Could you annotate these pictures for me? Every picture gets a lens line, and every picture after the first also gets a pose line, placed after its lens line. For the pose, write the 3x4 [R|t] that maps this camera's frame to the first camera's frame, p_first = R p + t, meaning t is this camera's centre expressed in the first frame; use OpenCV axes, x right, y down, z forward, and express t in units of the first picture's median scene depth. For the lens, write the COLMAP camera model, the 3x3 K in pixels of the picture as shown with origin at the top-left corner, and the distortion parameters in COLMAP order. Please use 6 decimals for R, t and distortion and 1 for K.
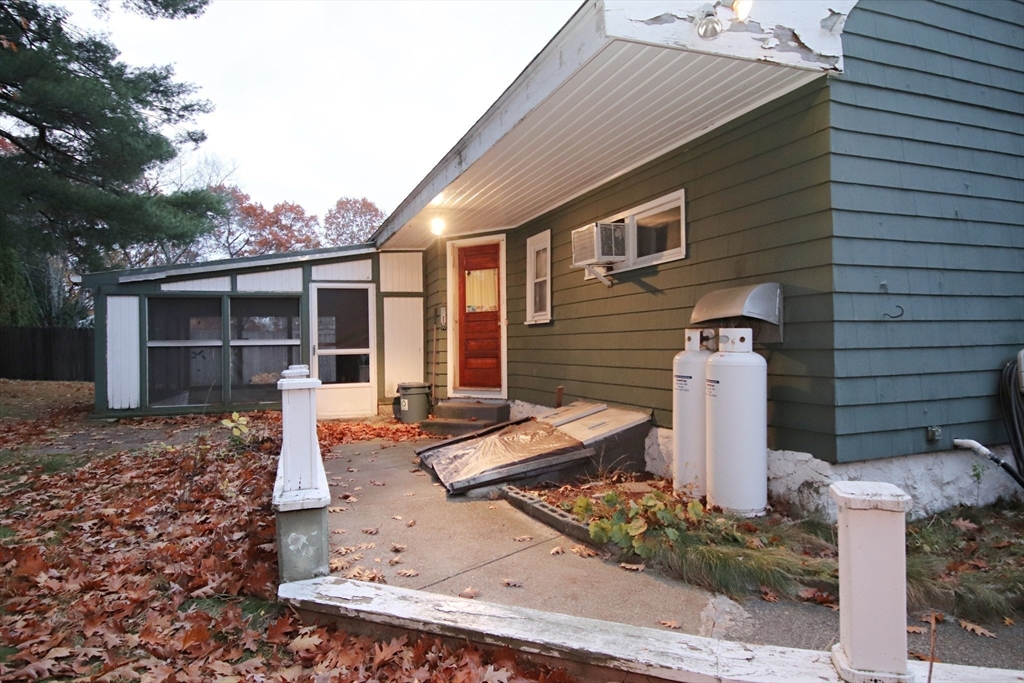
lens RADIAL K [[639.1, 0, 512.0], [0, 639.1, 341.5], [0, 0, 1]] dist [0.014507, -0.000282]
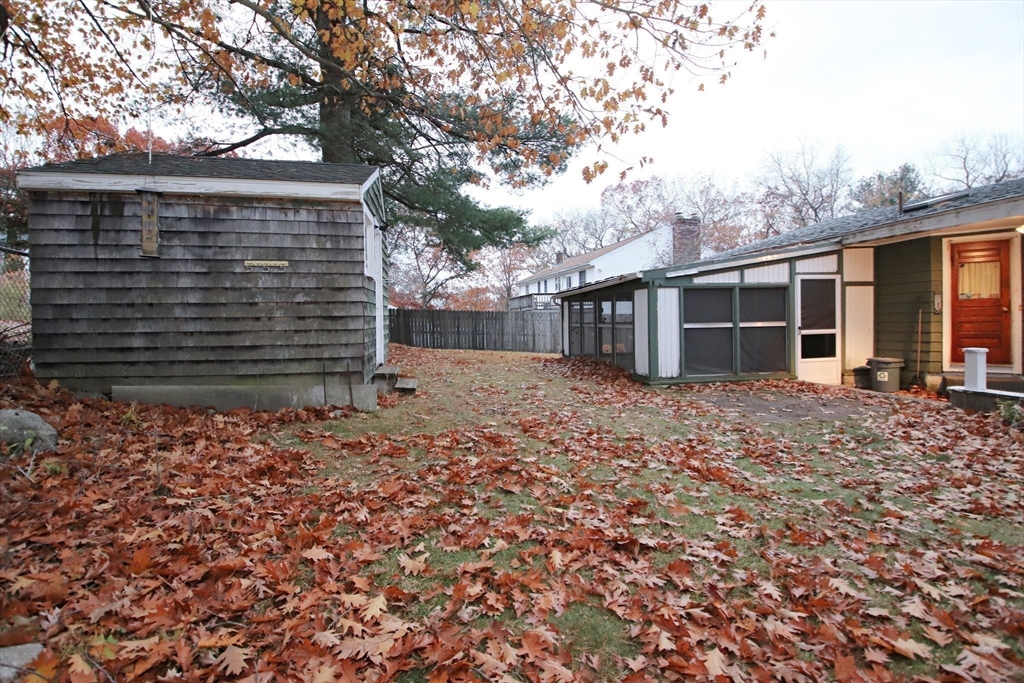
lens RADIAL K [[471.7, 0, 508.4], [0, 471.7, 334.0], [0, 0, 1]] dist [0.013895, -0.026126]
pose [[0.990666, 0.002038, -0.136294, -0.735481], [0.003252, 0.999250, 0.038578, -0.016481], [0.136270, -0.038661, 0.989917, 0.037720]]
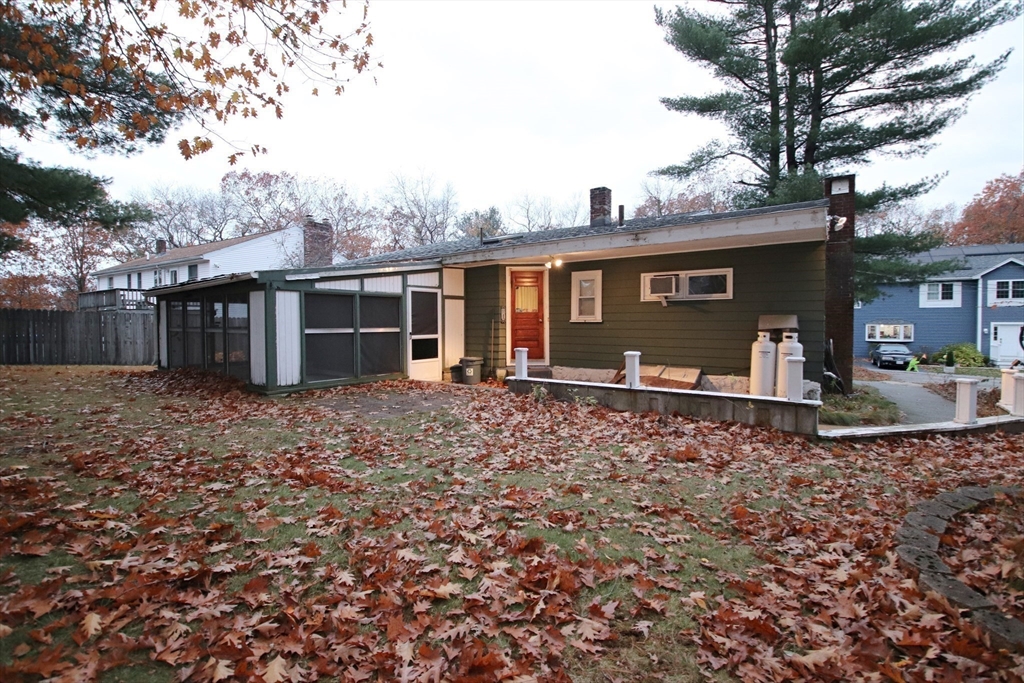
lens RADIAL K [[474.3, 0, 513.3], [0, 474.3, 336.5], [0, 0, 1]] dist [0.014109, -0.027736]
pose [[0.823729, -0.001721, 0.566981, -0.709790], [-0.016350, 0.999507, 0.026787, -0.016249], [-0.566747, -0.031336, 0.823296, 0.029007]]
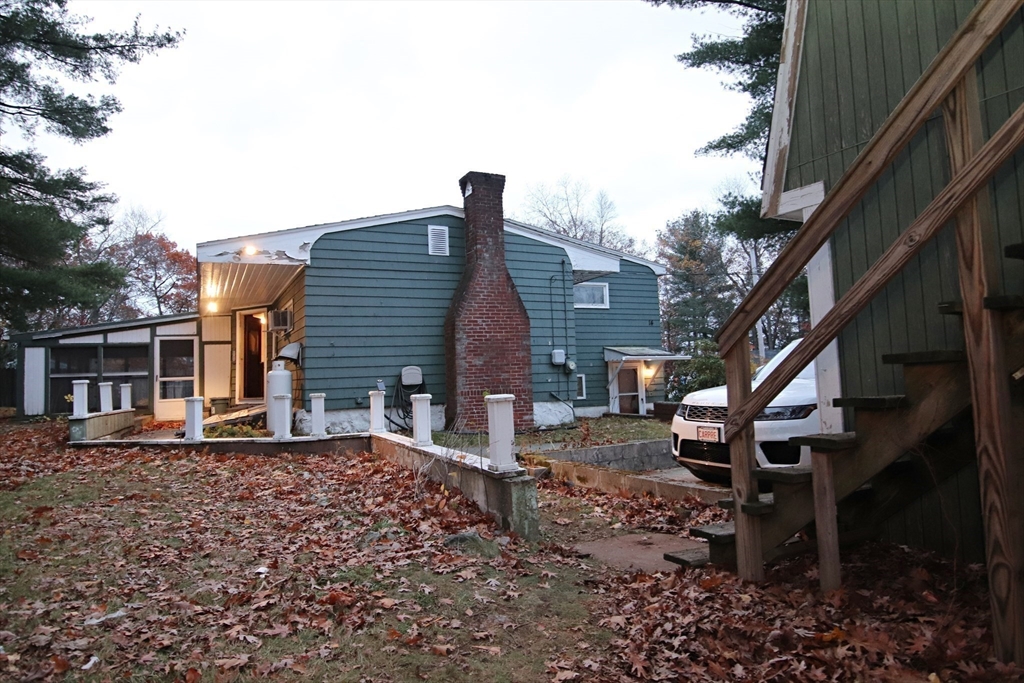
lens RADIAL K [[644.6, 0, 513.7], [0, 644.6, 335.4], [0, 0, 1]] dist [0.021012, -0.028590]
pose [[0.997226, -0.015119, 0.072882, 0.479384], [0.019582, 0.997950, -0.060921, 0.023421], [-0.071812, 0.062179, 0.995478, -0.713587]]
